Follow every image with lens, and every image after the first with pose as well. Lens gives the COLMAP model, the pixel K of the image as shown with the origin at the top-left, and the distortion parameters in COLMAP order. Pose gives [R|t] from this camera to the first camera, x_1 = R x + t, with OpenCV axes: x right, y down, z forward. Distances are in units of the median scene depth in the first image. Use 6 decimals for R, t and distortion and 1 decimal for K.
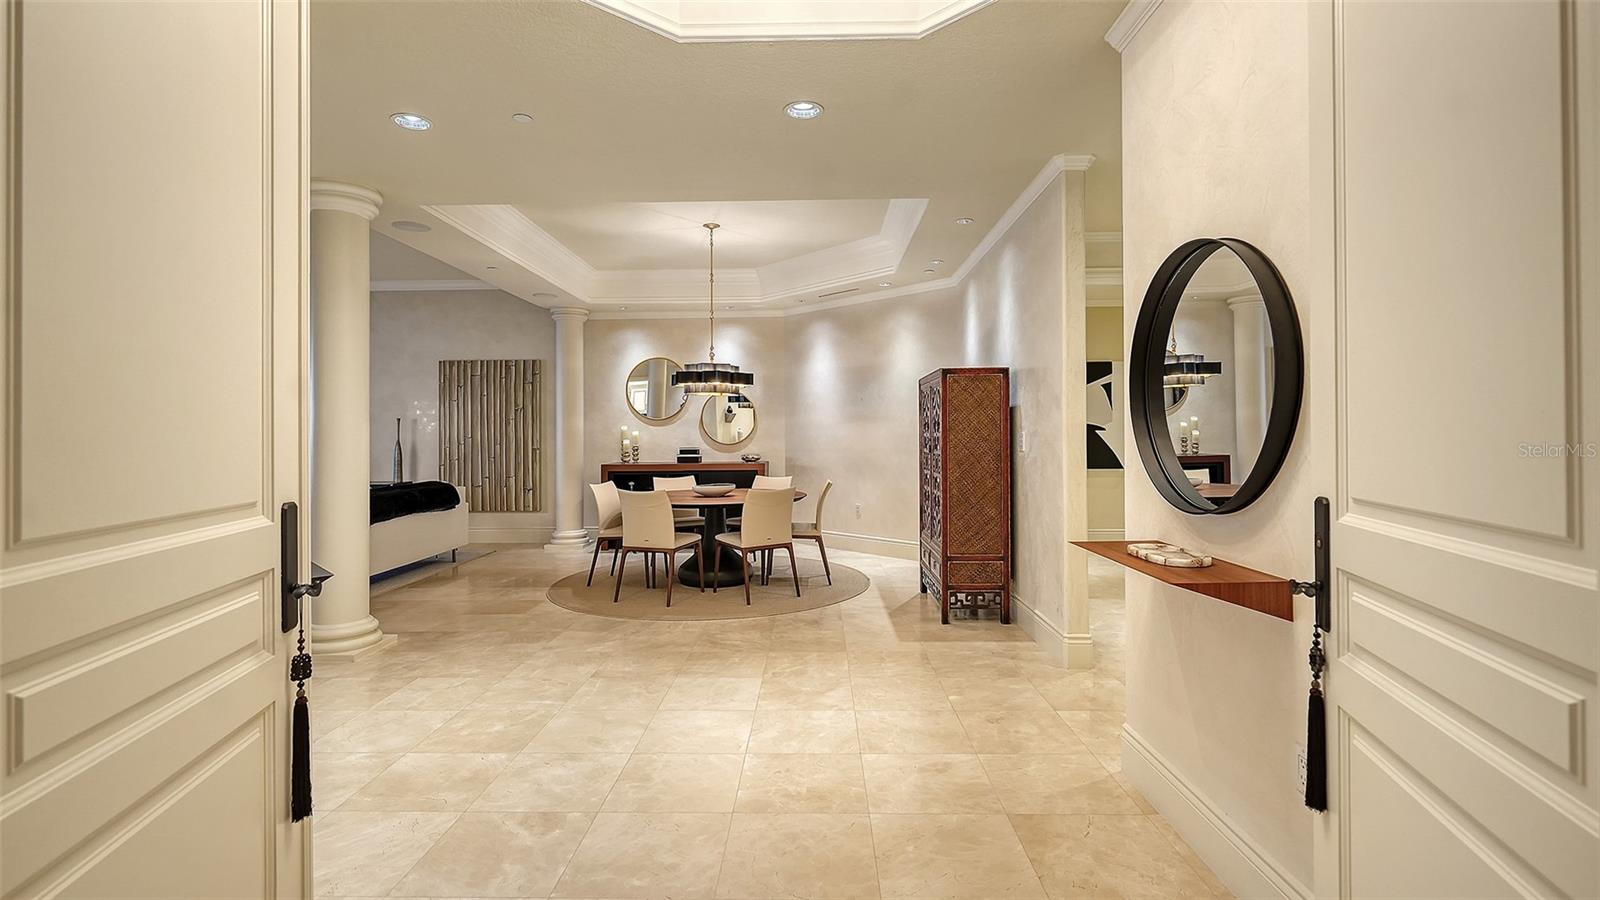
lens RADIAL K [[727.5, 0, 812.2], [0, 727.5, 434.0], [0, 0, 1]] dist [-0.003676, -0.000926]
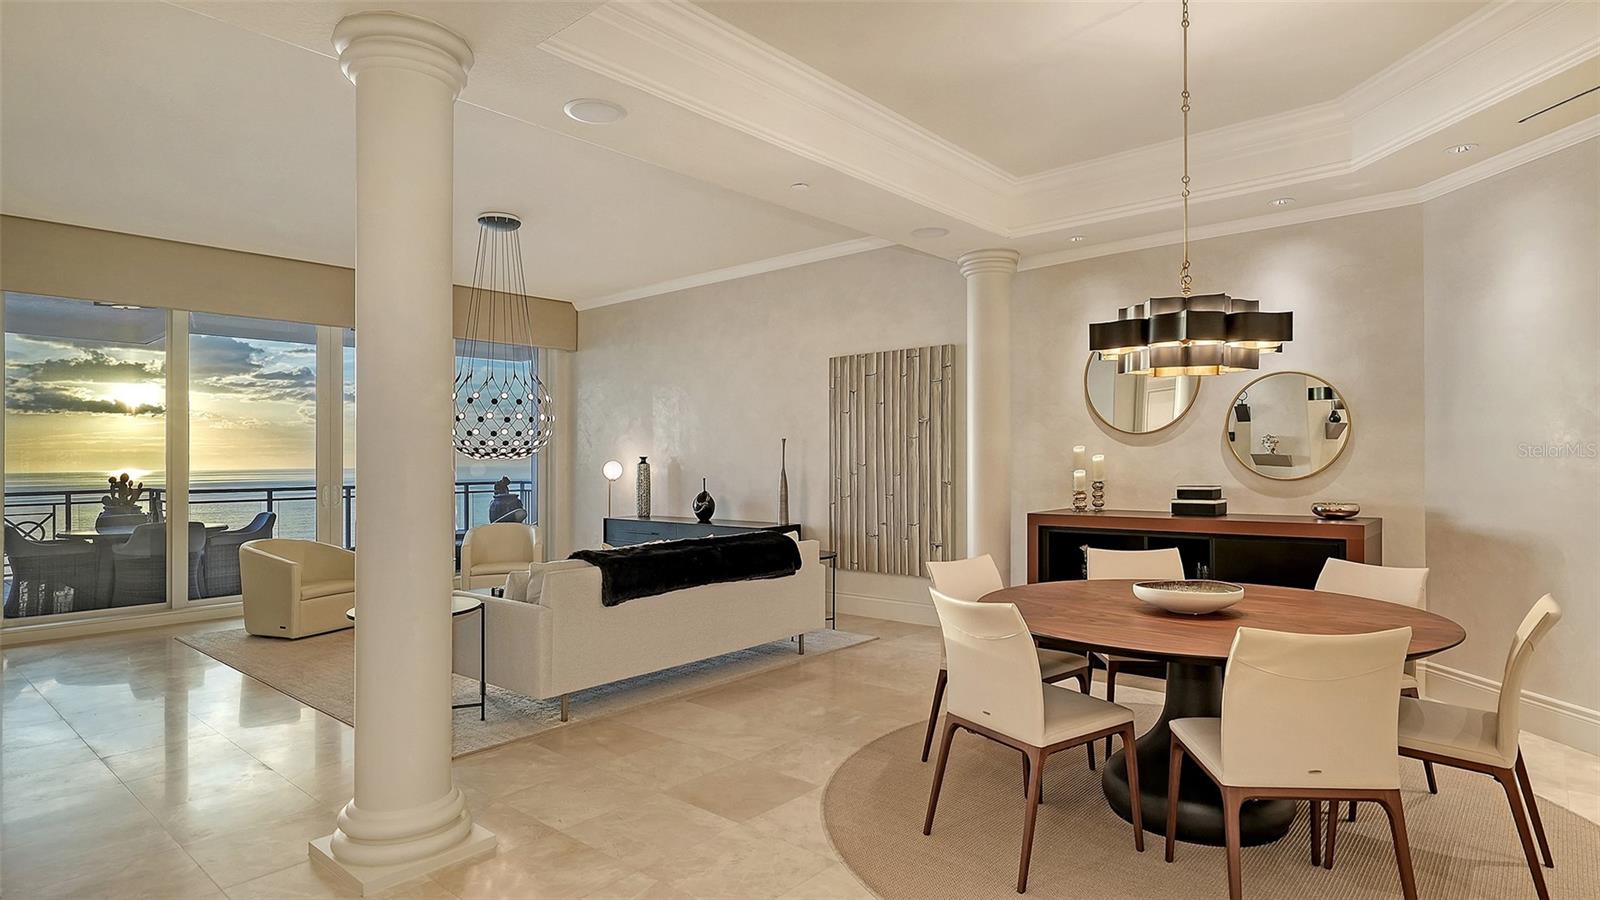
lens RADIAL K [[859.7, 0, 791.7], [0, 859.7, 454.3], [0, 0, 1]] dist [0.001123, -0.002553]
pose [[0.759255, -0.003809, -0.650782, 0.010831], [0.003117, 0.999993, -0.002216, -0.003755], [0.650786, -0.000346, 0.759261, 0.335829]]
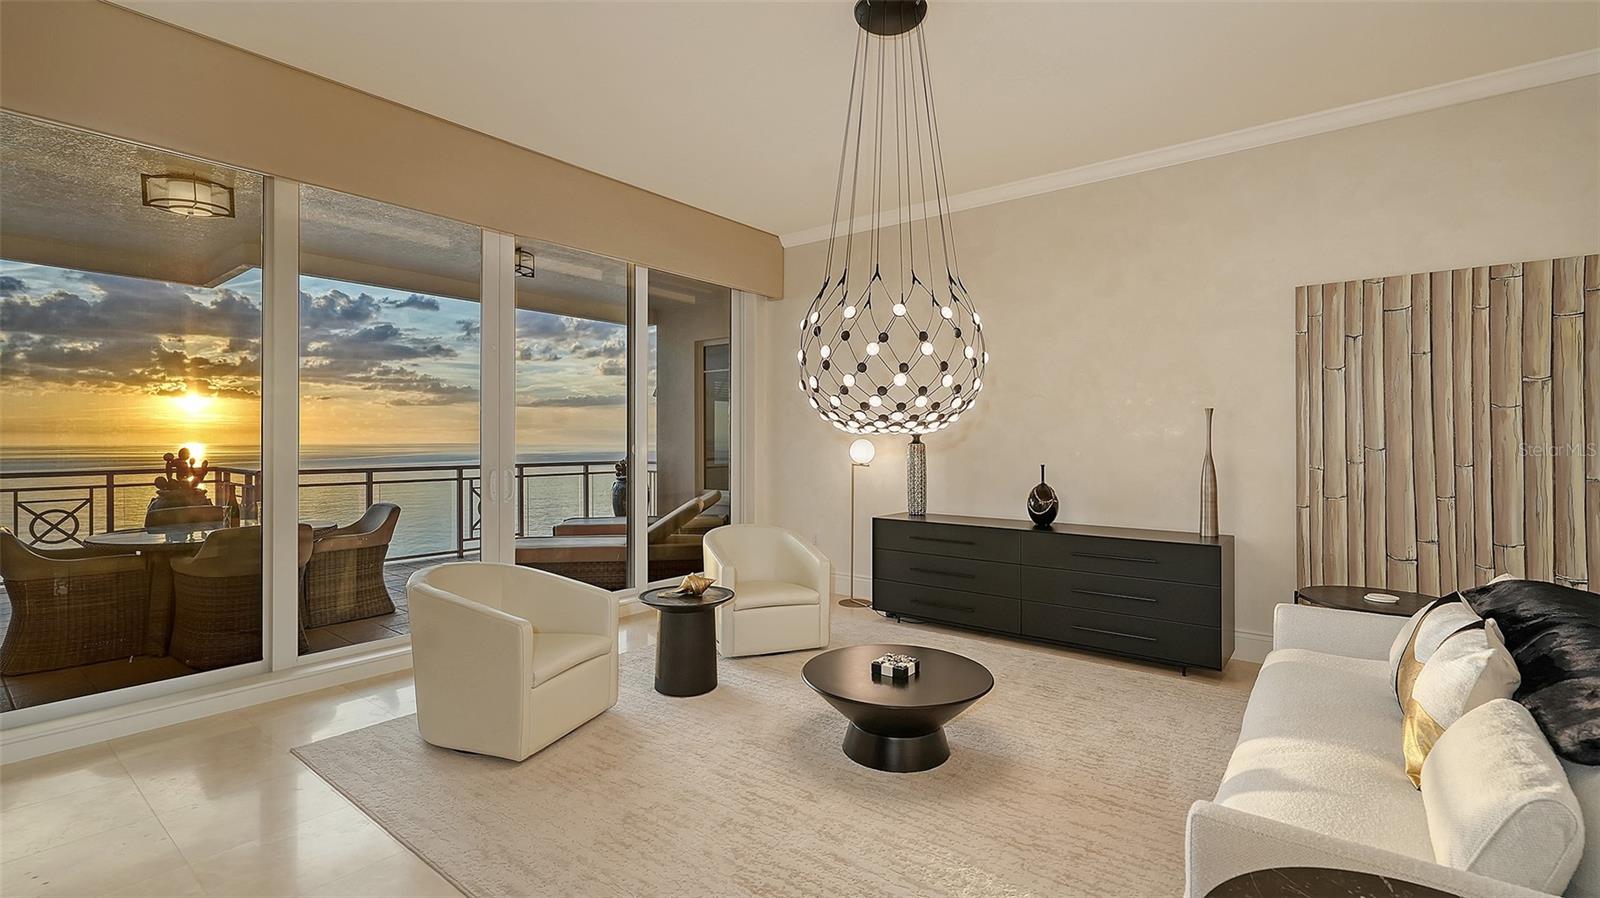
lens RADIAL K [[727.5, 0, 797.5], [0, 727.5, 445.8], [0, 0, 1]] dist [-0.003676, -0.000926]
pose [[0.789401, 0.012429, -0.613752, -0.484766], [-0.007869, 0.999918, 0.010129, 0.001008], [0.613828, -0.003166, 0.789434, 0.430439]]
